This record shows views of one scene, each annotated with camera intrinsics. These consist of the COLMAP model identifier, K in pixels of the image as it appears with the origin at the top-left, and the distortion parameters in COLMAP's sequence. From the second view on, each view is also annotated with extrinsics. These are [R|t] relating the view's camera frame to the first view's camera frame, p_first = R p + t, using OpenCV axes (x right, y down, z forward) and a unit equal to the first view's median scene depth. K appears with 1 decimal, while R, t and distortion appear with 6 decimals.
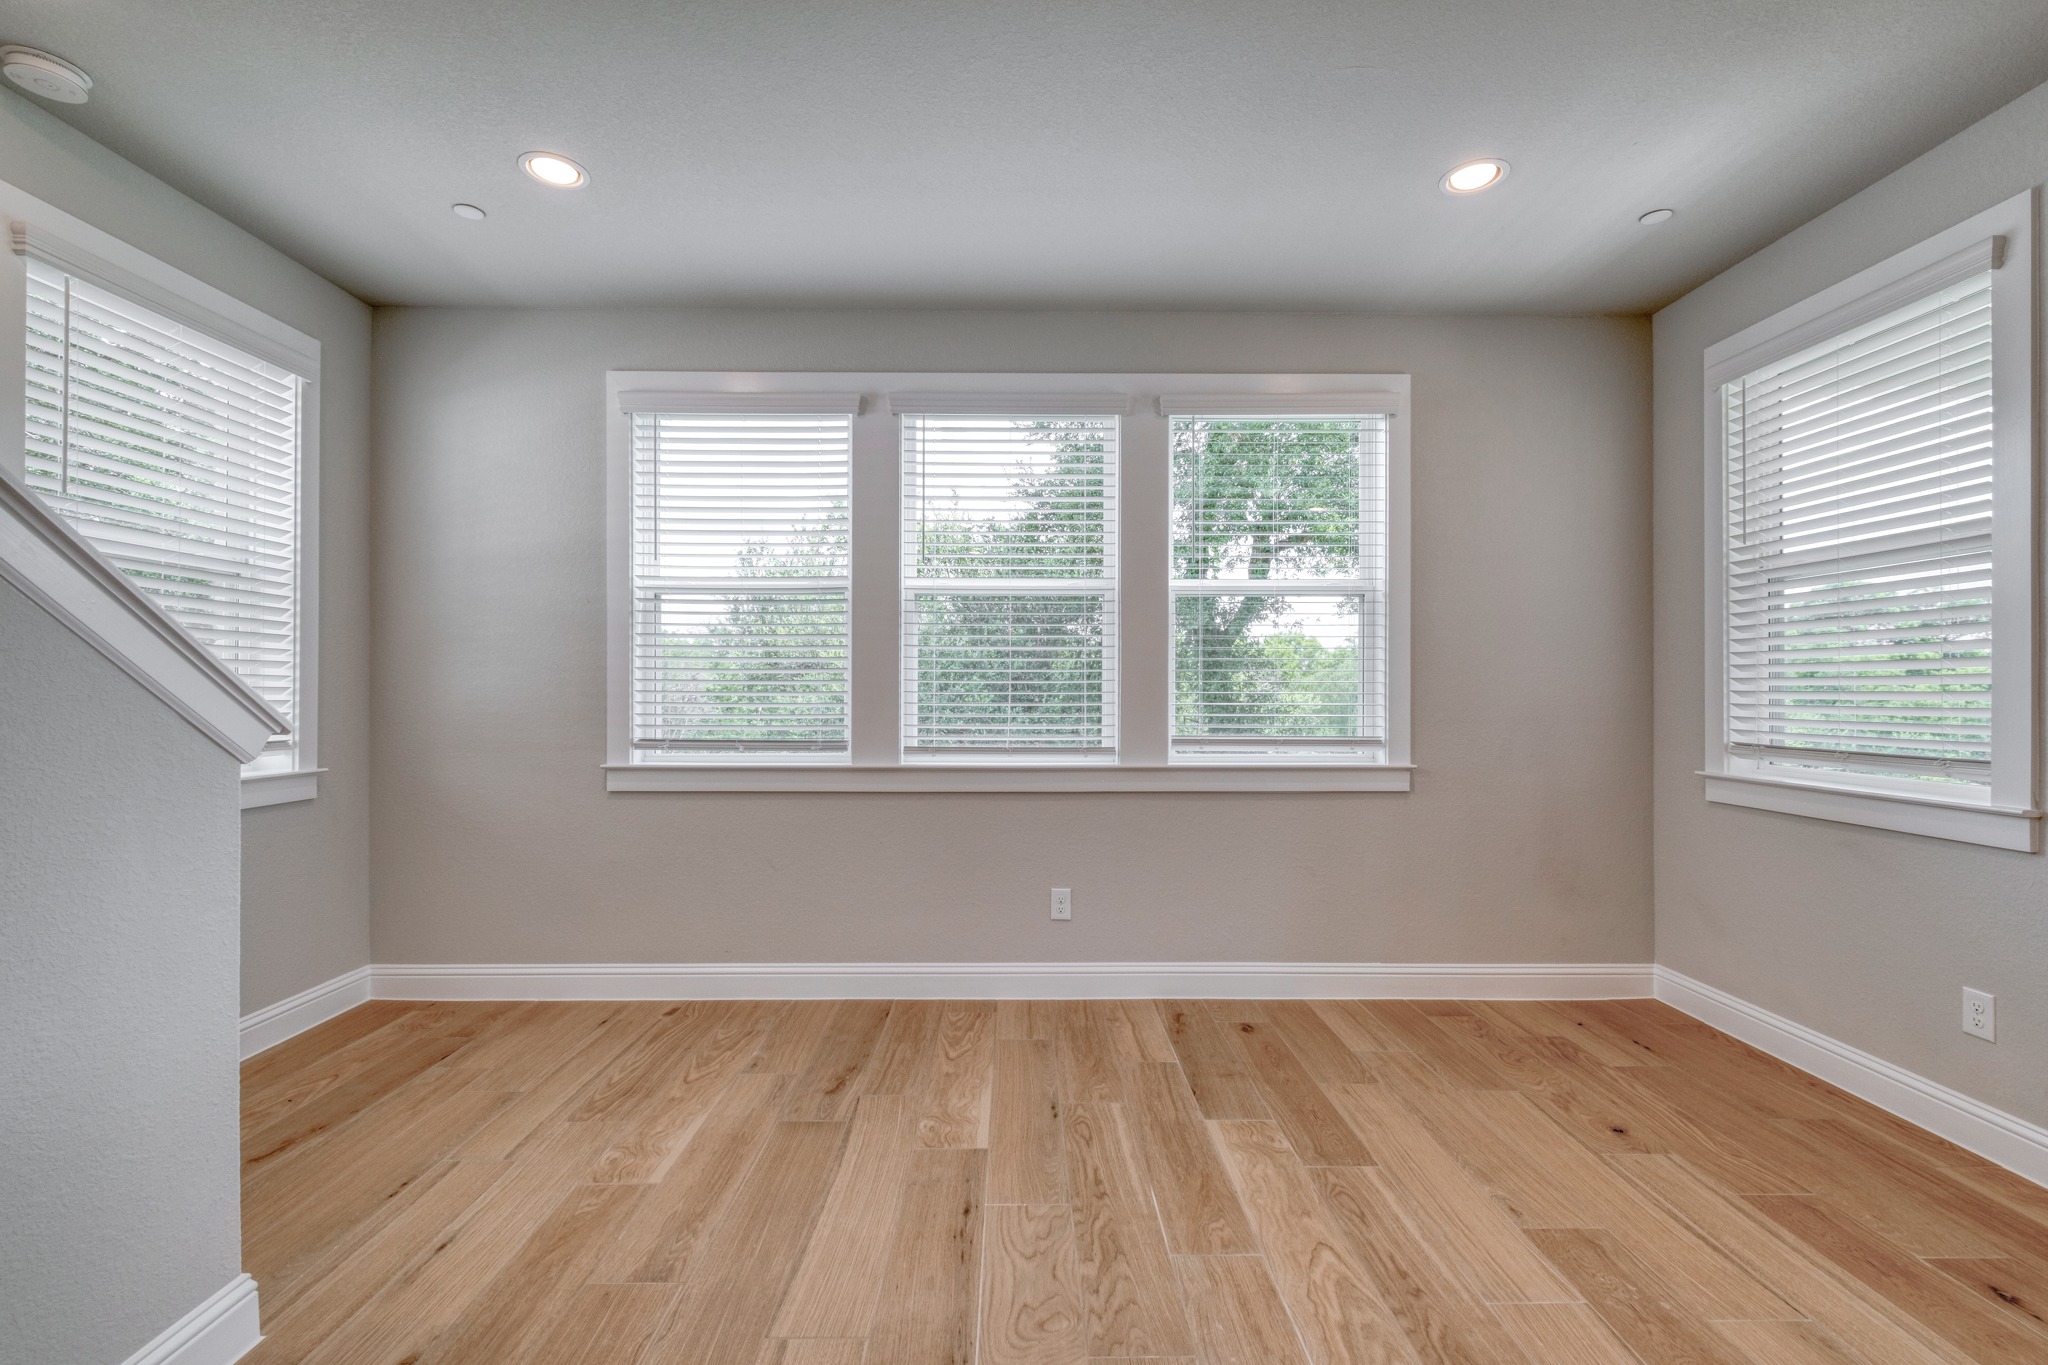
lens RADIAL K [[888.2, 0, 1028.0], [0, 888.2, 683.6], [0, 0, 1]] dist [0.002652, -0.004325]
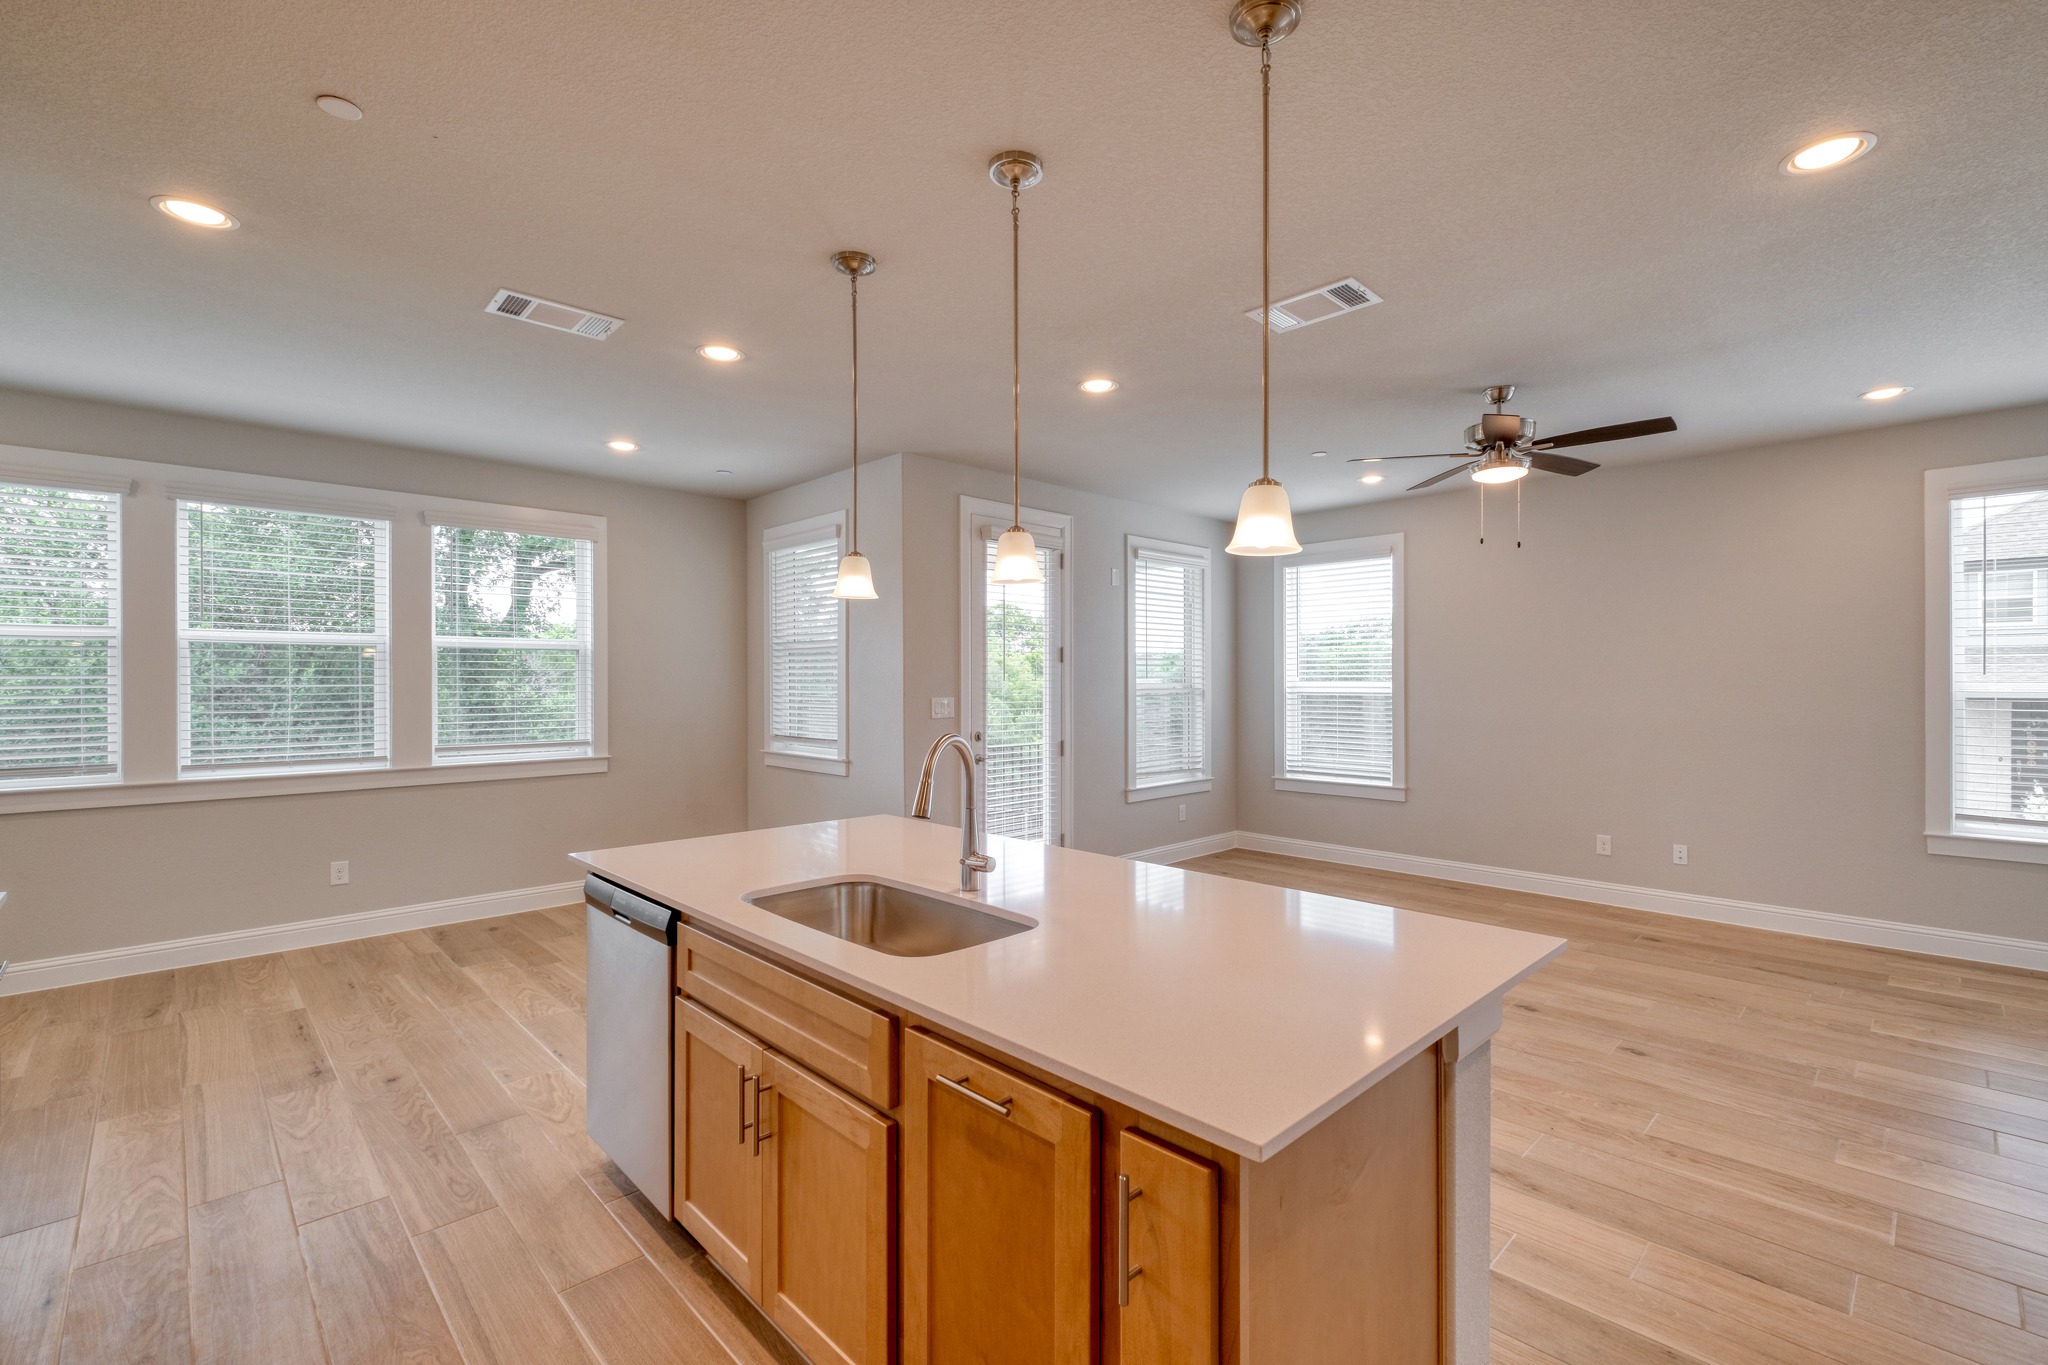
lens RADIAL K [[888.2, 0, 1028.0], [0, 888.2, 683.6], [0, 0, 1]] dist [0.002652, -0.004325]
pose [[0.726474, -0.004921, 0.687176, -0.139717], [-0.000403, 0.999971, 0.007586, -0.057877], [-0.687194, -0.005788, 0.726451, -0.766807]]
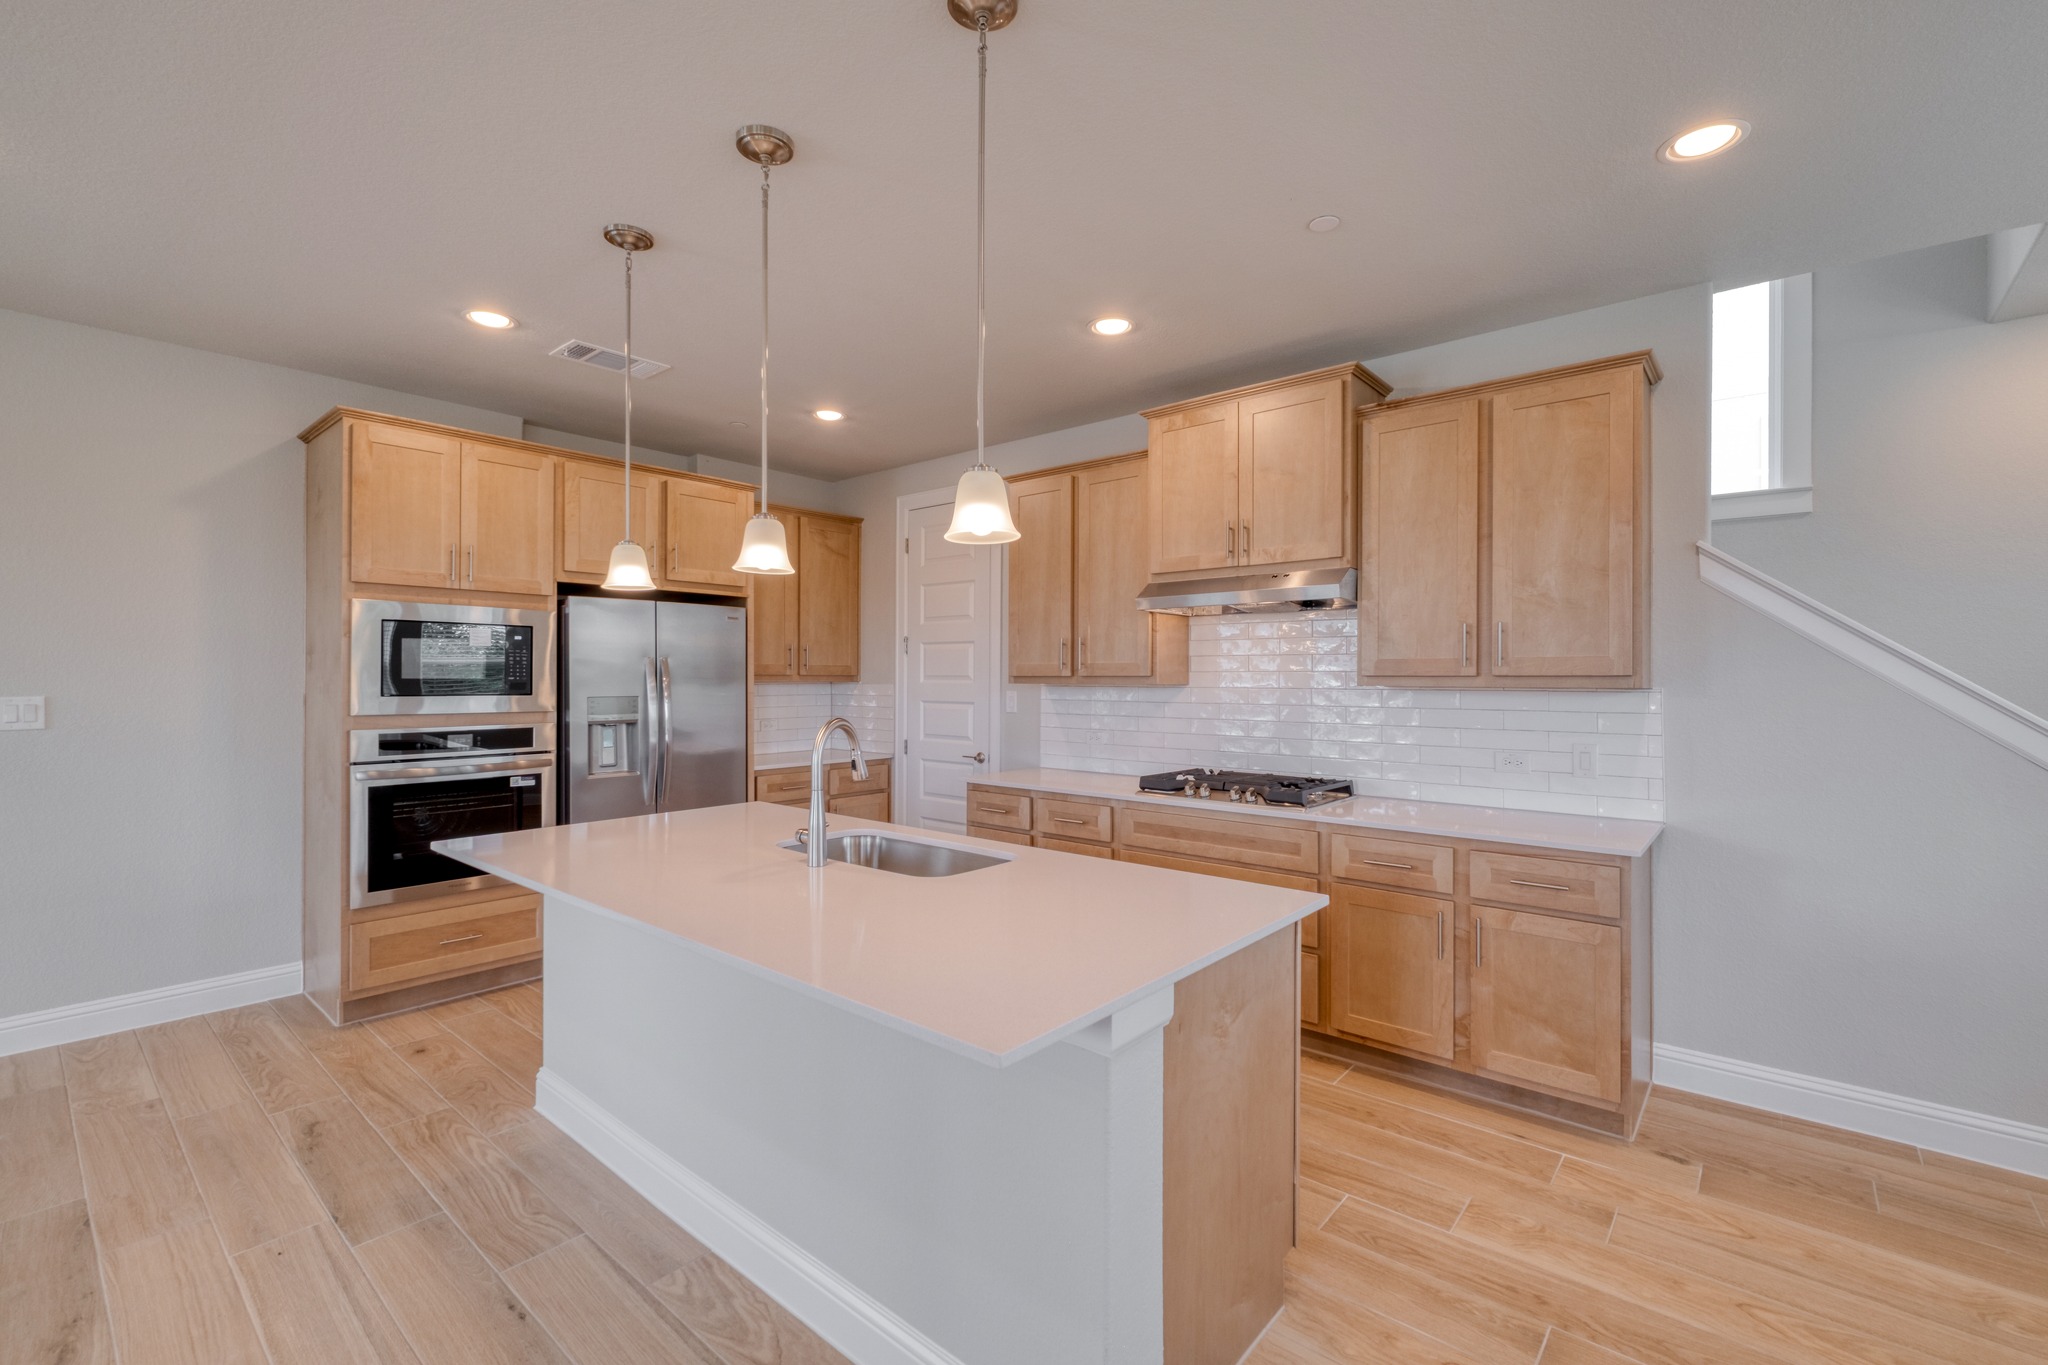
lens RADIAL K [[885.9, 0, 1028.9], [0, 885.9, 678.0], [0, 0, 1]] dist [0.002777, -0.000465]
pose [[-0.656100, -0.003247, -0.754667, 0.687348], [0.000385, 0.999989, -0.004637, -0.047068], [0.754674, -0.003332, -0.656091, 0.305901]]
